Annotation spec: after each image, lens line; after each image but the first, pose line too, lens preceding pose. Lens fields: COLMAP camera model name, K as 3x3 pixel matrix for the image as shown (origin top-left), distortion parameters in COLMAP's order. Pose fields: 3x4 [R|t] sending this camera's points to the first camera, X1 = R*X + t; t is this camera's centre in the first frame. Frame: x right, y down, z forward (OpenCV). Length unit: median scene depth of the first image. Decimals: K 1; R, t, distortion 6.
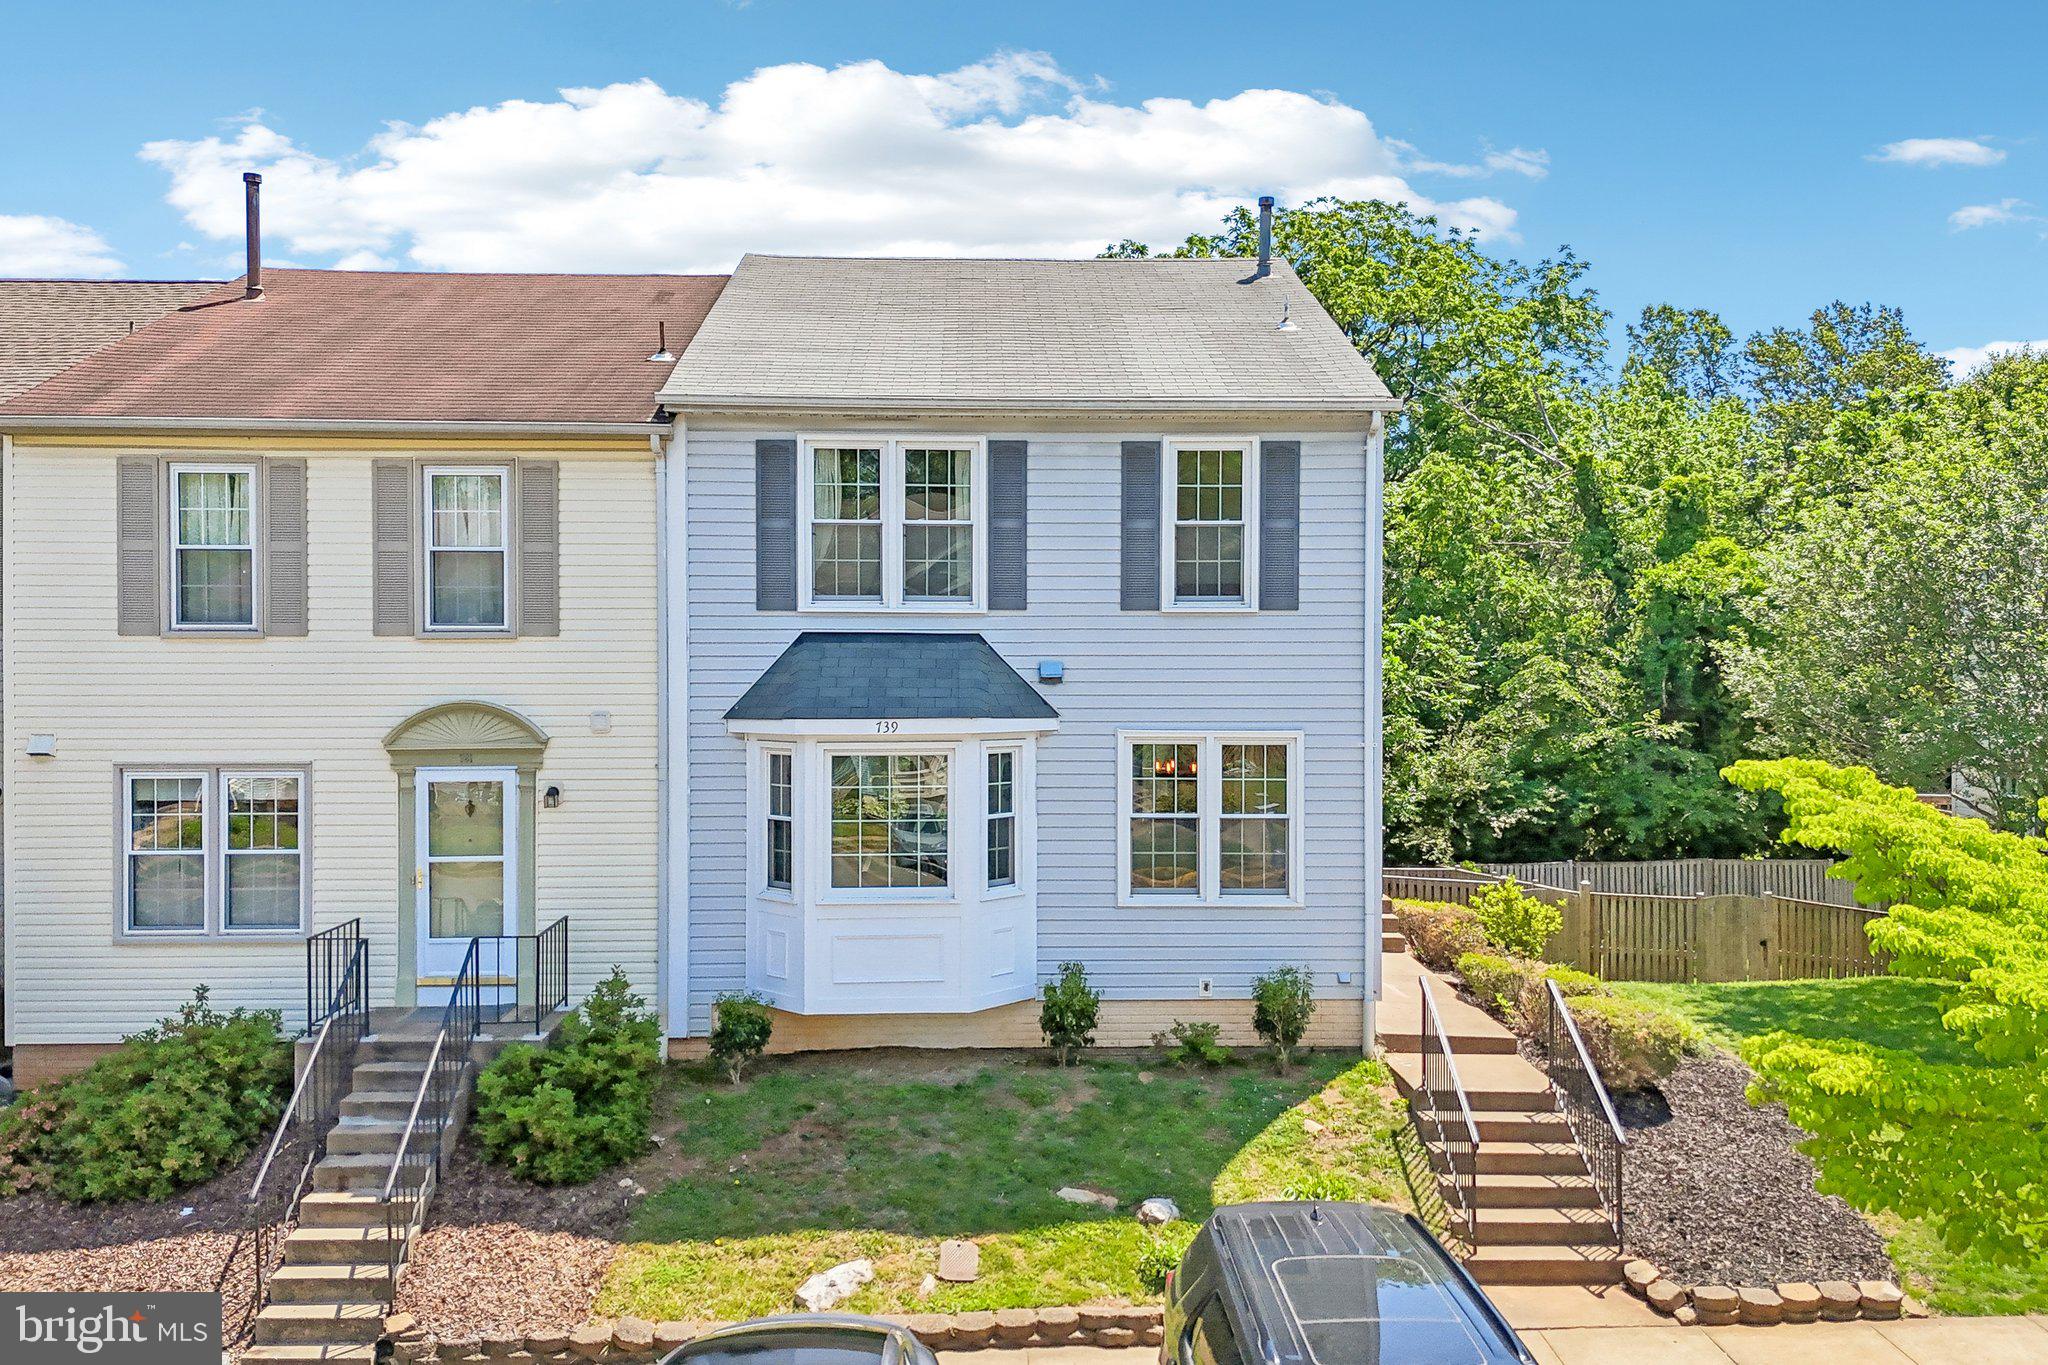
lens RADIAL K [[1514.7, 0, 1026.4], [0, 1514.7, 703.5], [0, 0, 1]] dist [0.087227, -0.095518]
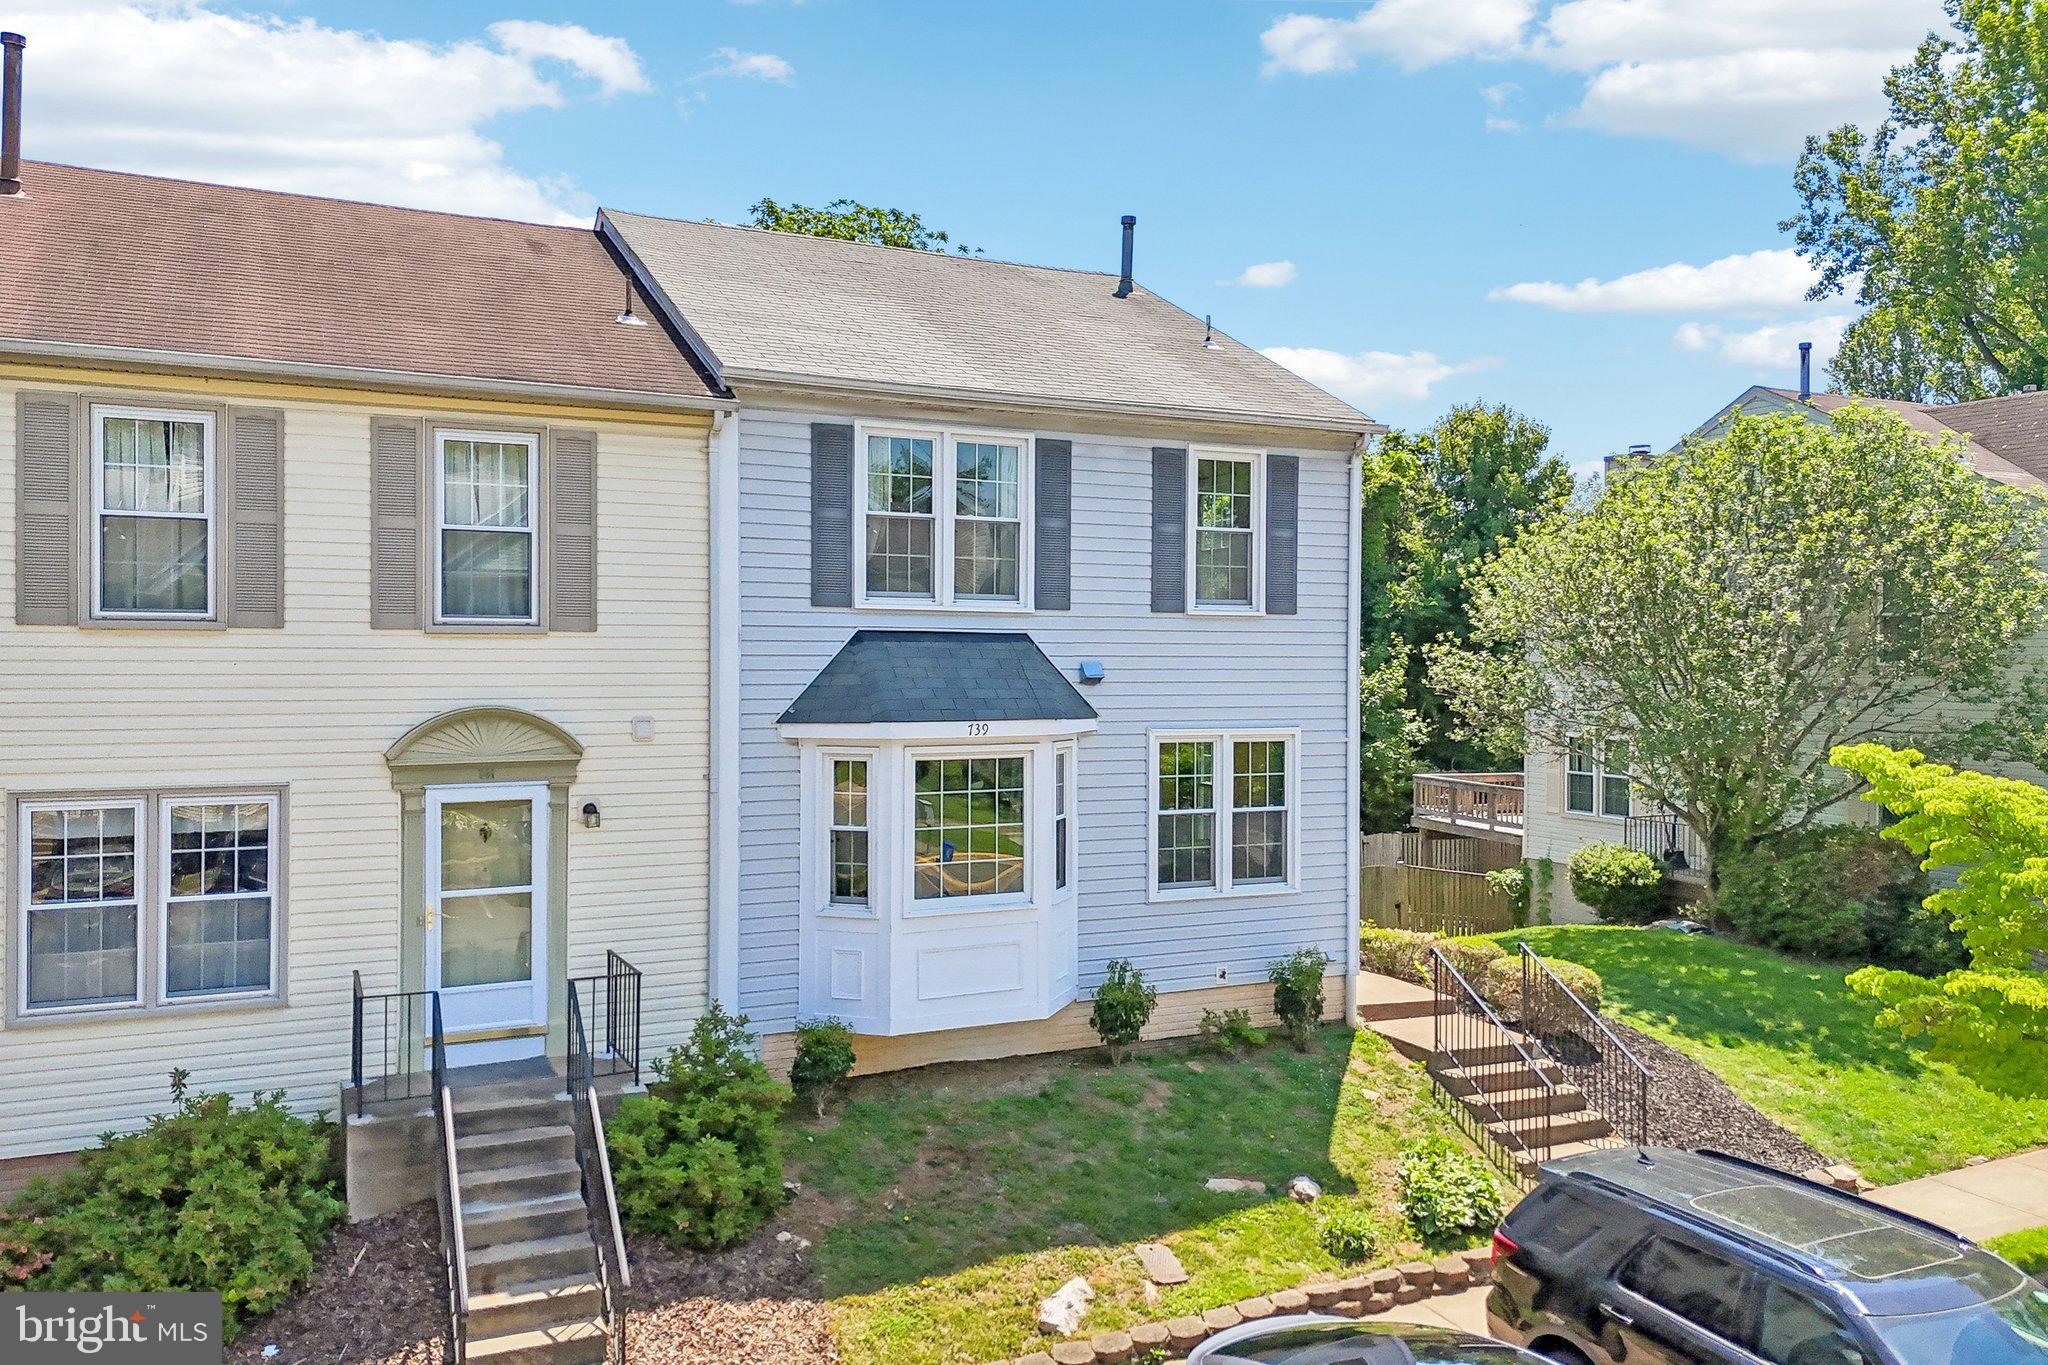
lens RADIAL K [[1535.4, 0, 1026.1], [0, 1535.4, 688.4], [0, 0, 1]] dist [0.086997, -0.095547]
pose [[0.915882, -0.003701, 0.401431, -0.437195], [0.006701, 0.999959, -0.006071, -0.004380], [-0.401392, 0.008250, 0.915869, 0.086795]]
